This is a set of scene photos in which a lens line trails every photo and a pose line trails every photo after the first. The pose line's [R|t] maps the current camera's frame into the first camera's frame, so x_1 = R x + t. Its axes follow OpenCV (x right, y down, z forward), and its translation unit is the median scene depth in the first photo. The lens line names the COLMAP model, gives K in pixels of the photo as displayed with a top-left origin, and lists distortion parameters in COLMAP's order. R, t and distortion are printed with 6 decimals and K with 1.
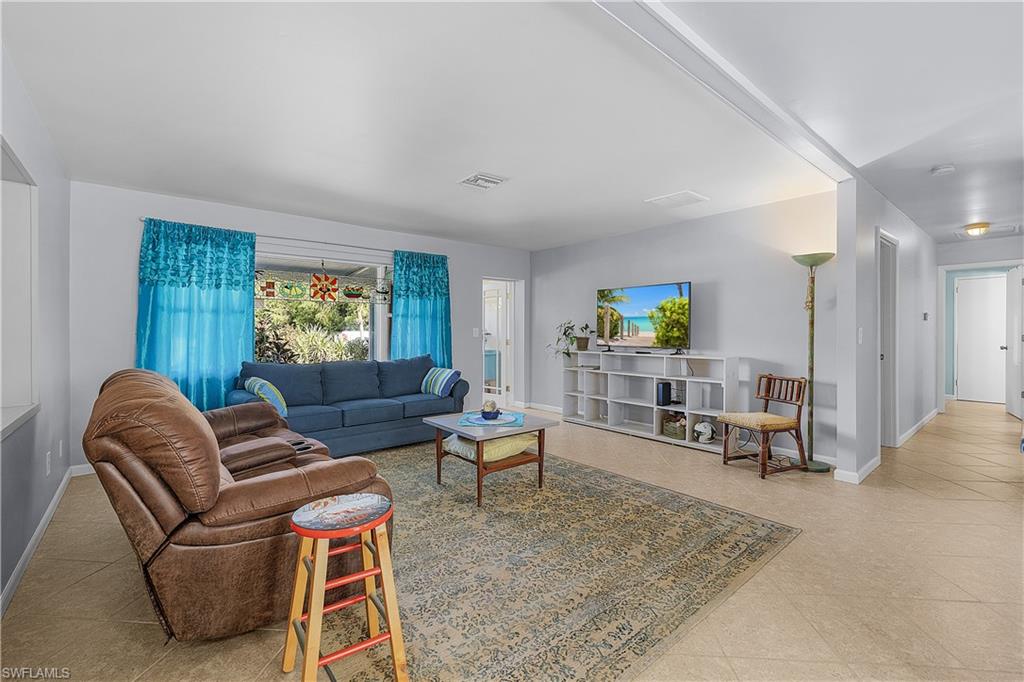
lens RADIAL K [[438.1, 0, 512.6], [0, 438.1, 317.4], [0, 0, 1]] dist [-0.000294, 0.000017]
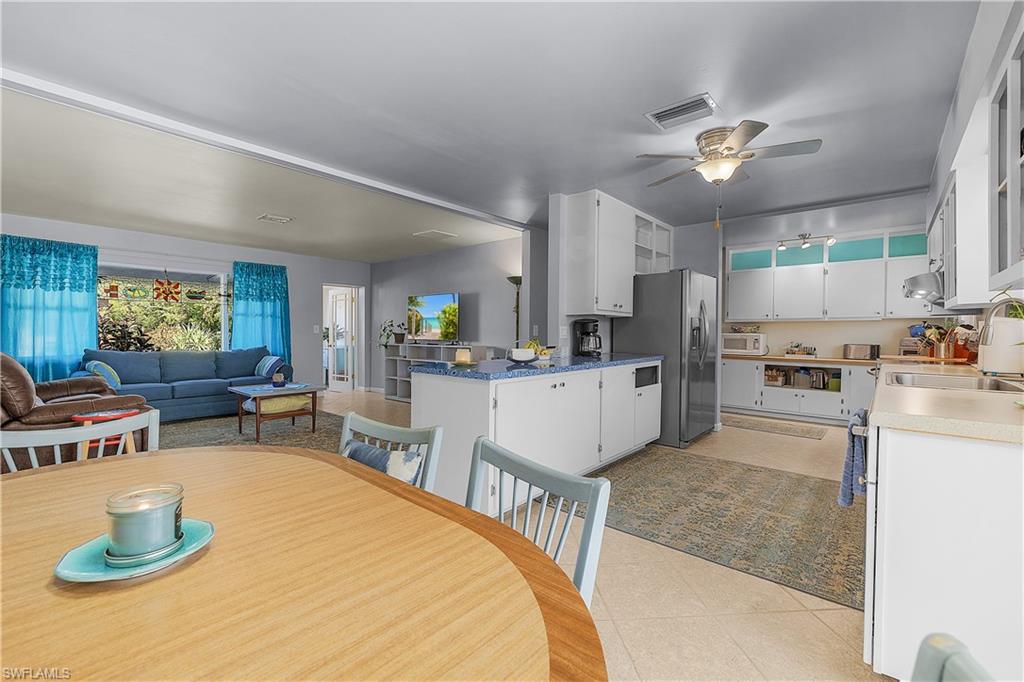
lens RADIAL K [[437.3, 0, 514.9], [0, 437.3, 329.7], [0, 0, 1]] dist [0.001085, 0.000107]
pose [[0.986894, 0.006920, 0.161221, 0.345065], [-0.010521, 0.999714, 0.021496, 0.004527], [-0.161026, -0.022910, 0.986684, -0.379360]]
